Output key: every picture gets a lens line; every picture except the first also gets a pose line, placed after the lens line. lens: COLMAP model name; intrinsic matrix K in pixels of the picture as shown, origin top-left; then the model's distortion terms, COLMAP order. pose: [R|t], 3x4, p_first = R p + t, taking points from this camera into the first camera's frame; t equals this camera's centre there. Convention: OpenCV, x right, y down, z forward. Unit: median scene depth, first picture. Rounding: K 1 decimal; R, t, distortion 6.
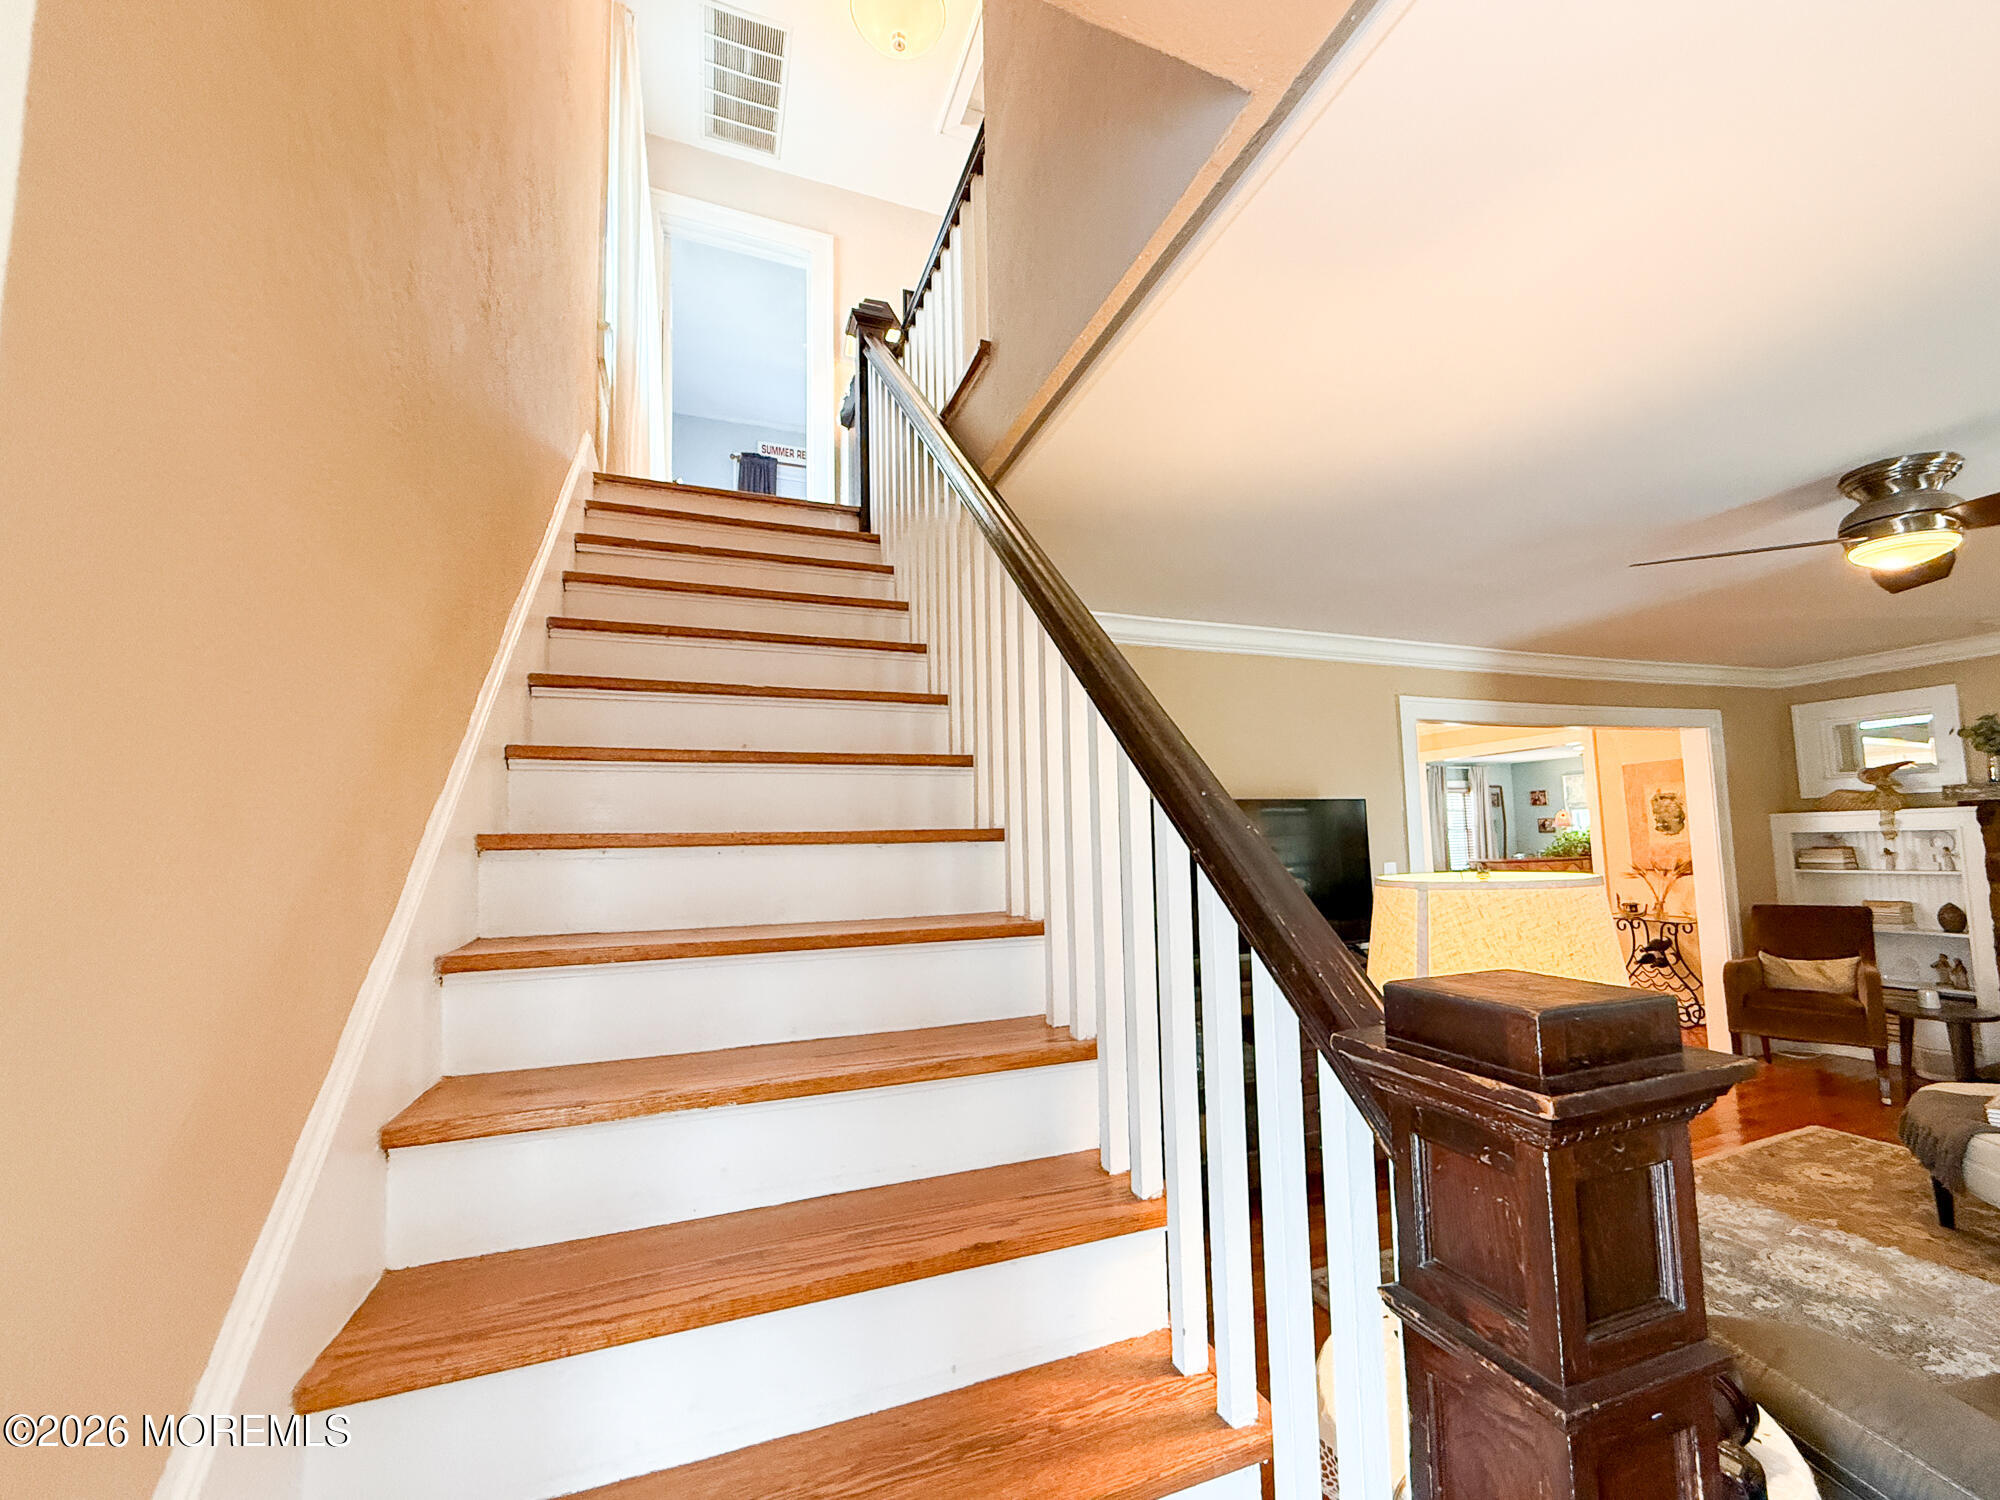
lens RADIAL K [[847.6, 0, 1050.0], [0, 847.6, 765.4], [0, 0, 1]] dist [0.000279, 0.000185]
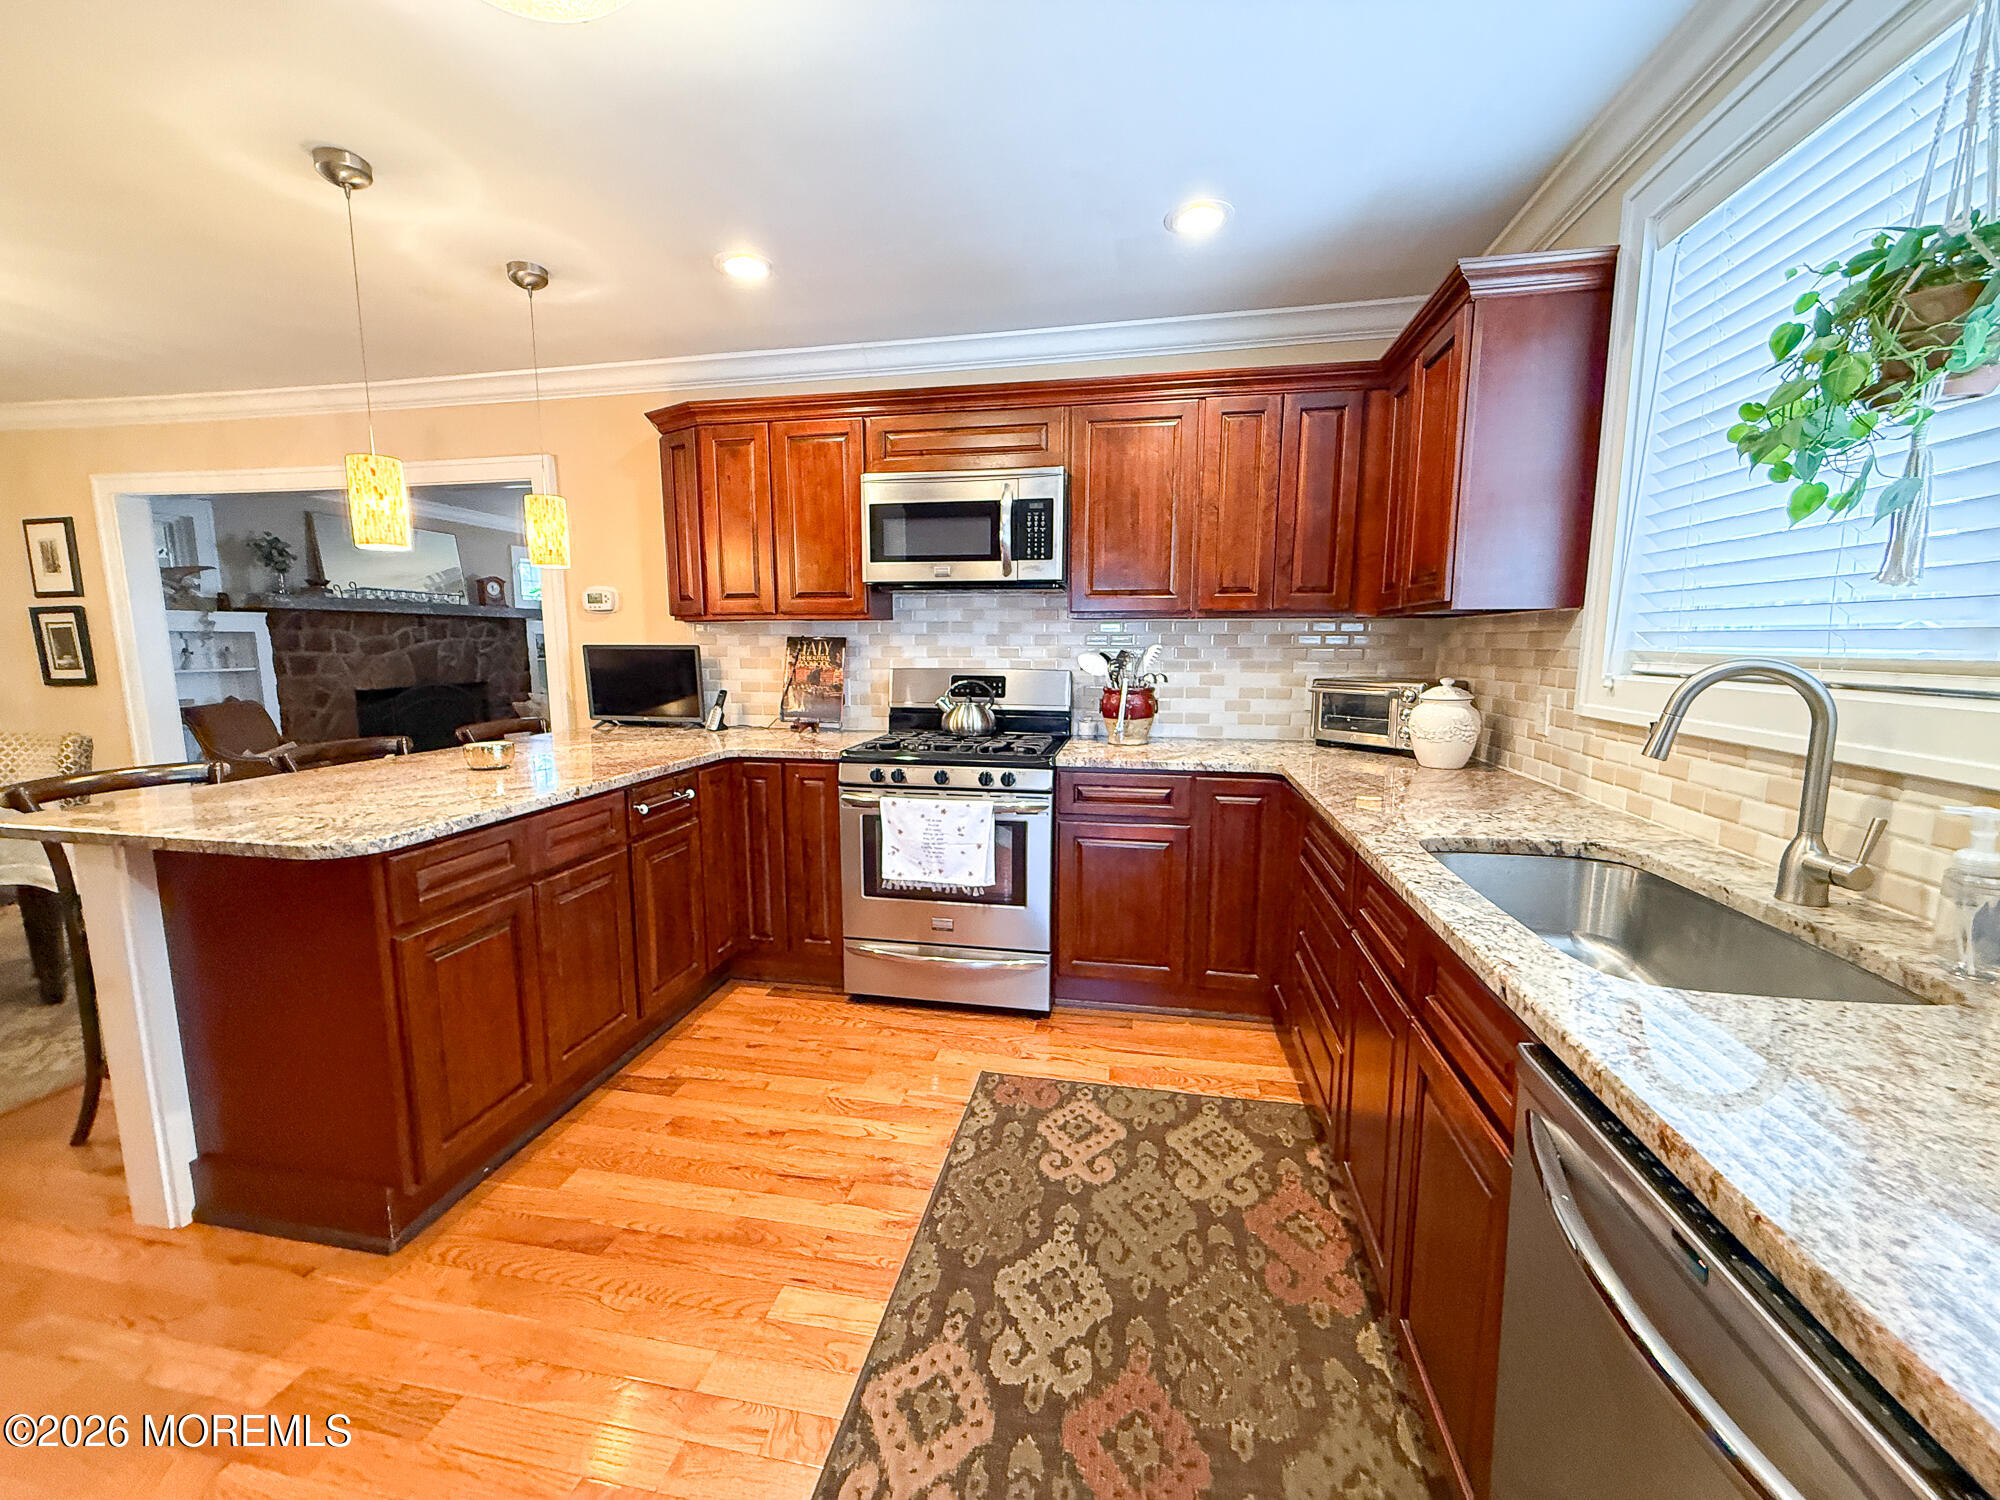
lens RADIAL K [[796.9, 0, 993.5], [0, 796.9, 750.4], [0, 0, 1]] dist [-0.000146, -0.000424]
pose [[-0.834661, -0.047572, 0.548705, -0.382305], [-0.026529, 0.998579, 0.046222, 0.153270], [-0.550124, 0.024023, -0.834737, 1.286648]]
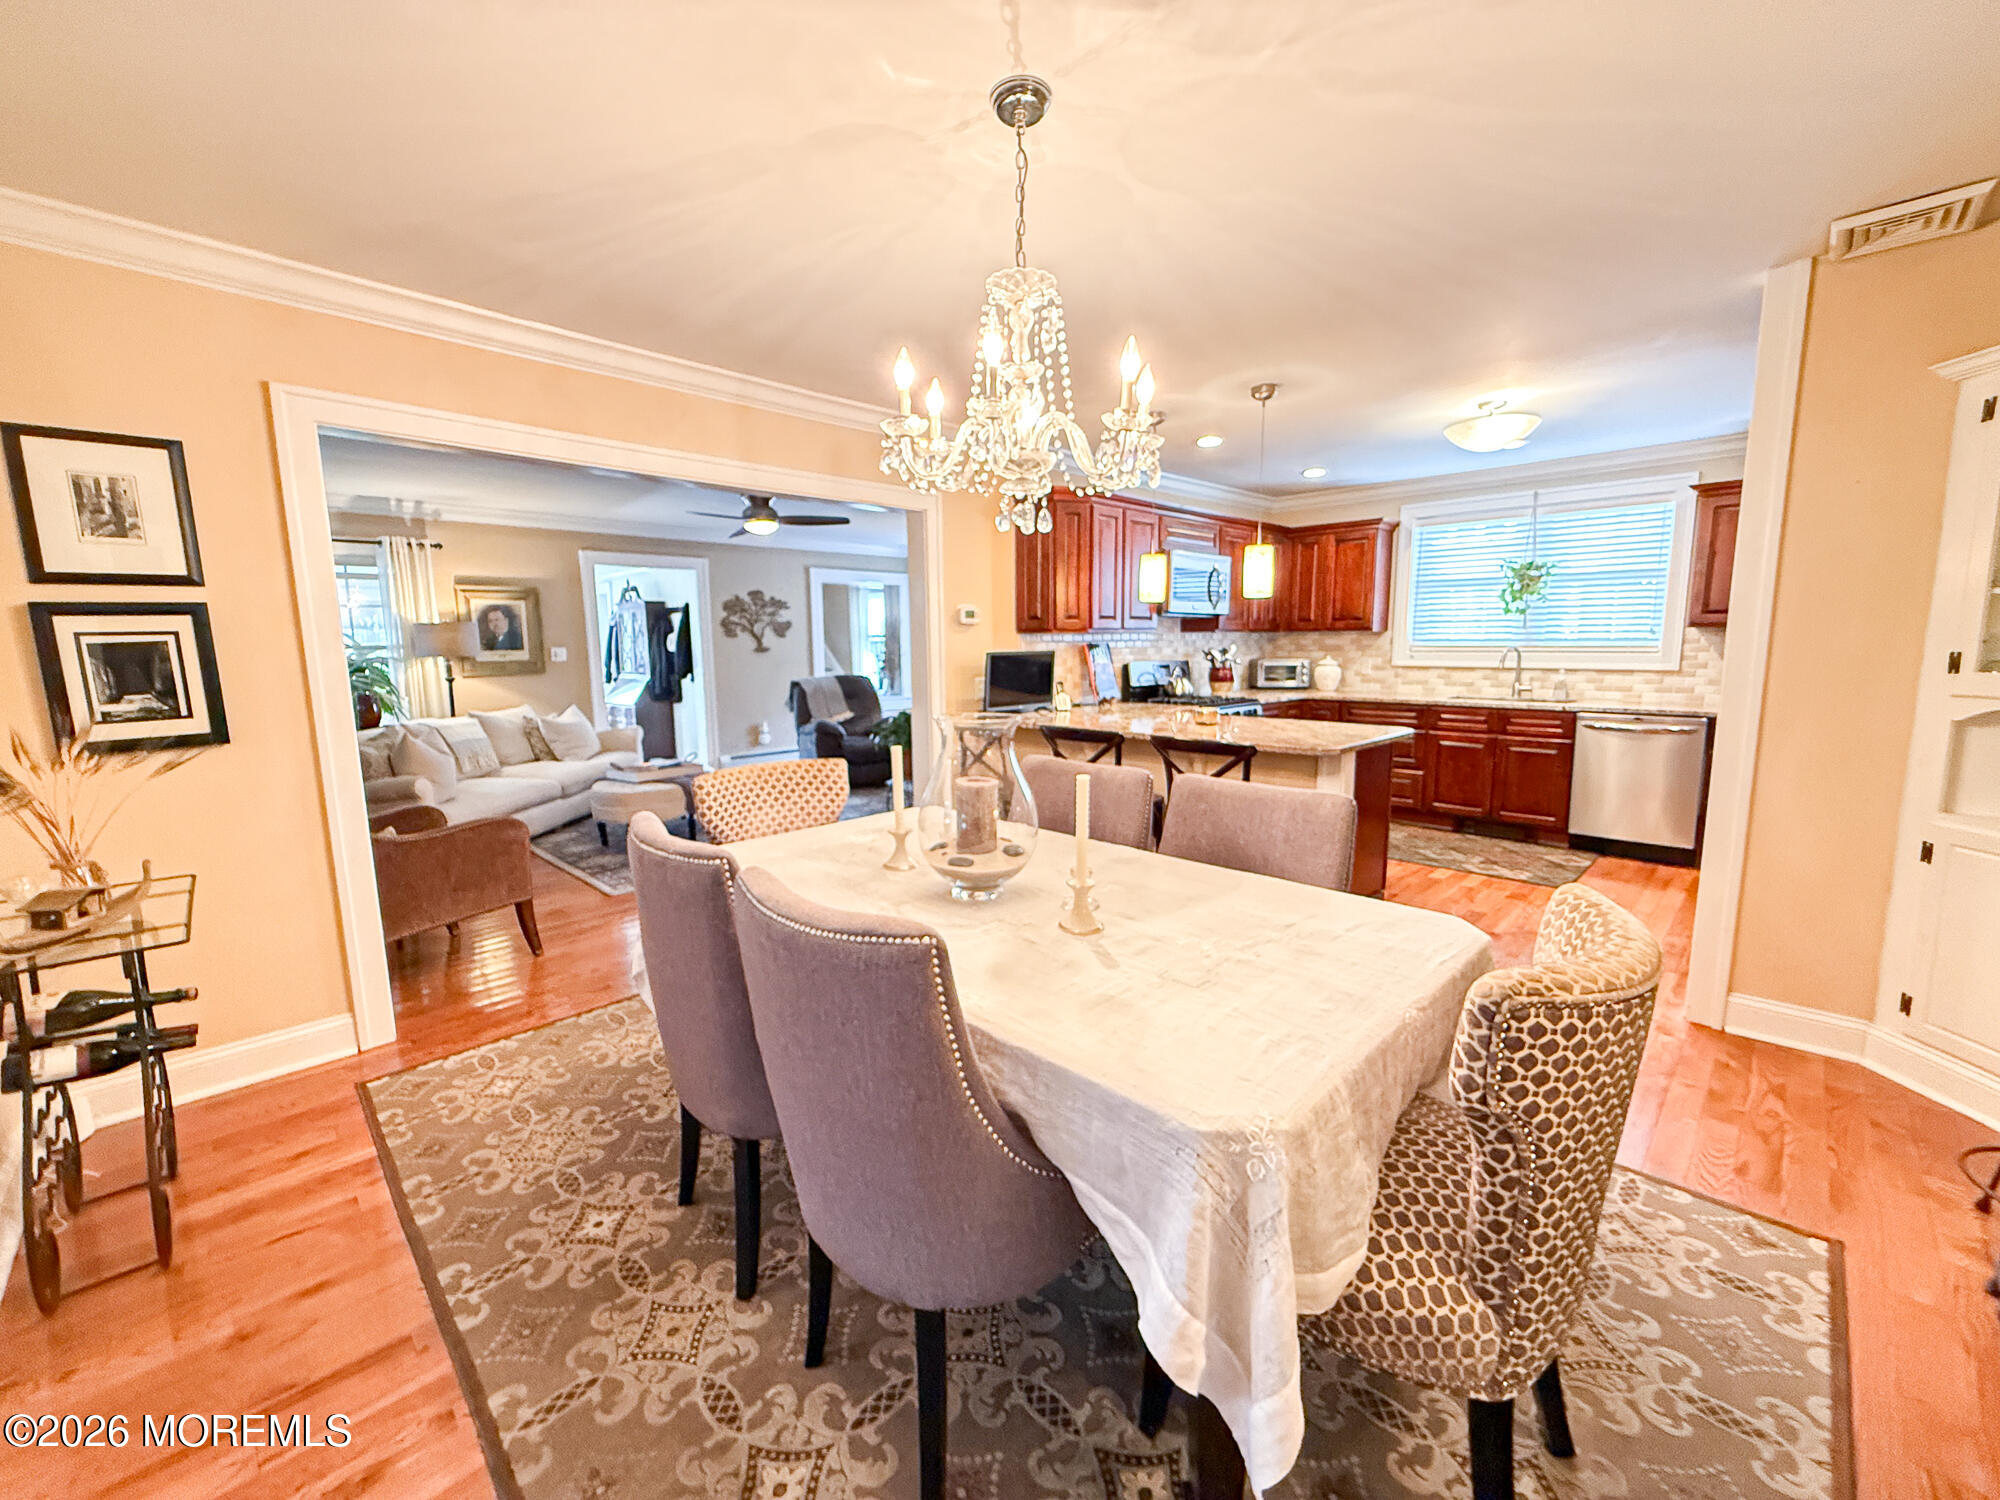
lens RADIAL K [[799.1, 0, 993.9], [0, 799.1, 751.8], [0, 0, 1]] dist [-0.001708, 0.000110]
pose [[-0.925347, 0.089727, -0.368351, 0.629594], [0.069610, 0.995283, 0.067573, 0.153049], [0.372676, 0.036887, -0.927228, 1.716776]]
